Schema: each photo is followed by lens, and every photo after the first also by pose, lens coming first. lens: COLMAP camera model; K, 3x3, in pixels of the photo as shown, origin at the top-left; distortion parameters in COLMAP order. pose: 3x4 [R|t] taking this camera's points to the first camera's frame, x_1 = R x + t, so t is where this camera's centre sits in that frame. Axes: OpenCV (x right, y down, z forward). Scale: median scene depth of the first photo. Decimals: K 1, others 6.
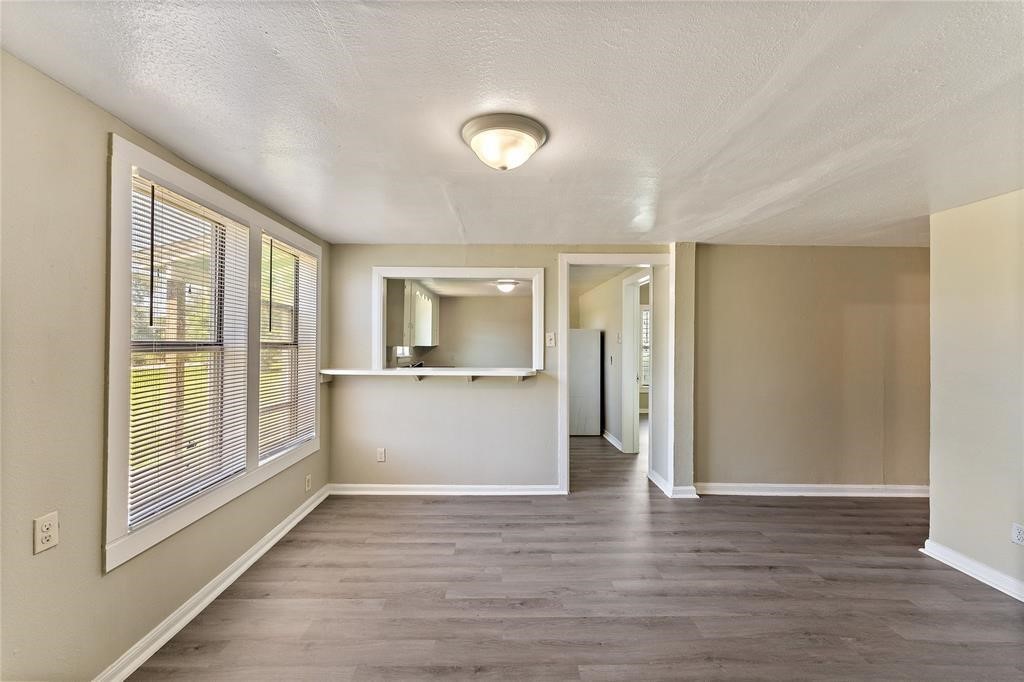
lens RADIAL K [[404.4, 0, 507.7], [0, 404.4, 337.8], [0, 0, 1]] dist [-0.000031, 0.000007]
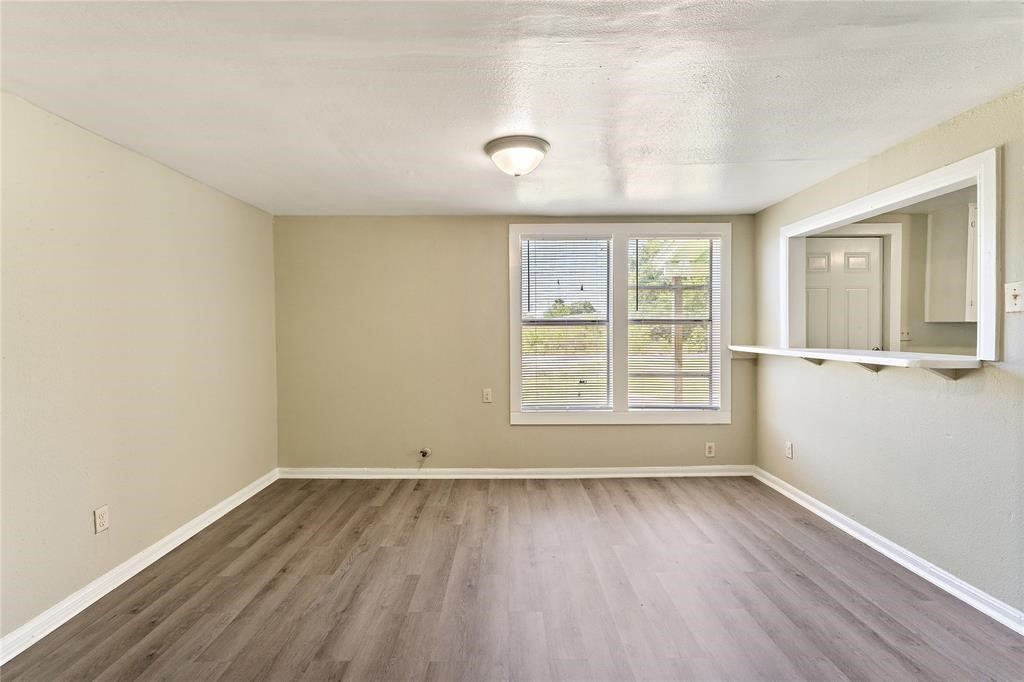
lens RADIAL K [[450.9, 0, 511.4], [0, 450.9, 334.6], [0, 0, 1]] dist [0.002613, -0.006492]
pose [[0.000929, 0.004936, -0.999987, 0.752079], [0.023052, 0.999722, 0.004956, 0.038506], [0.999734, -0.023057, 0.000815, 0.515233]]
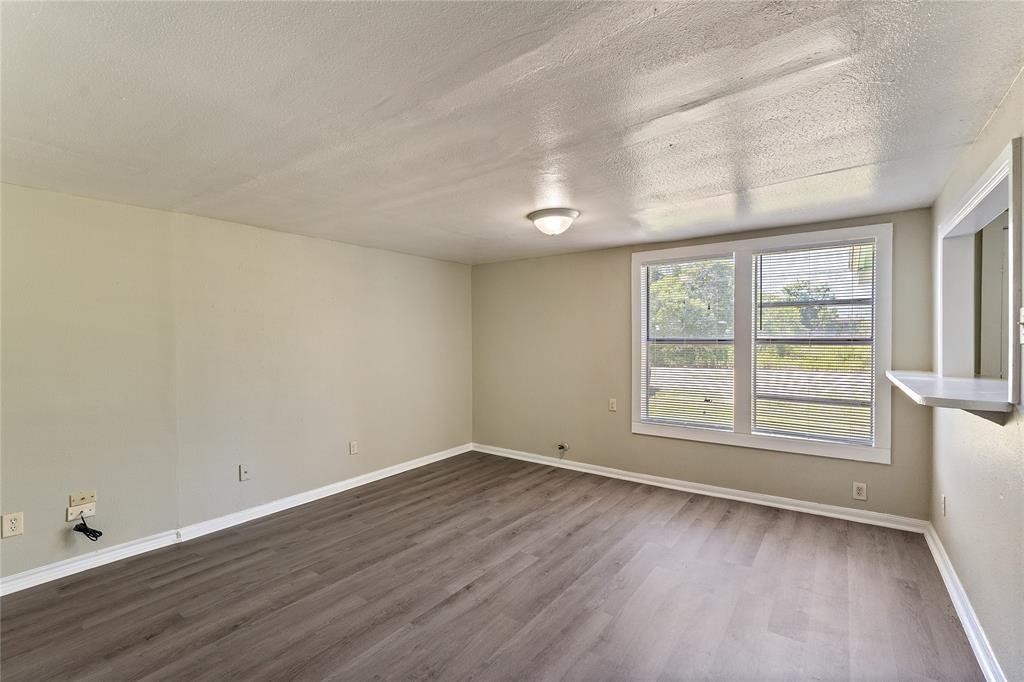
lens RADIAL K [[460.9, 0, 512.0], [0, 460.9, 341.0], [0, 0, 1]] dist [-0.002413, -0.000384]
pose [[-0.586168, -0.002650, -0.810185, 0.875741], [0.011197, 0.999873, -0.011371, 0.022738], [0.810112, -0.015737, -0.586064, 1.051457]]
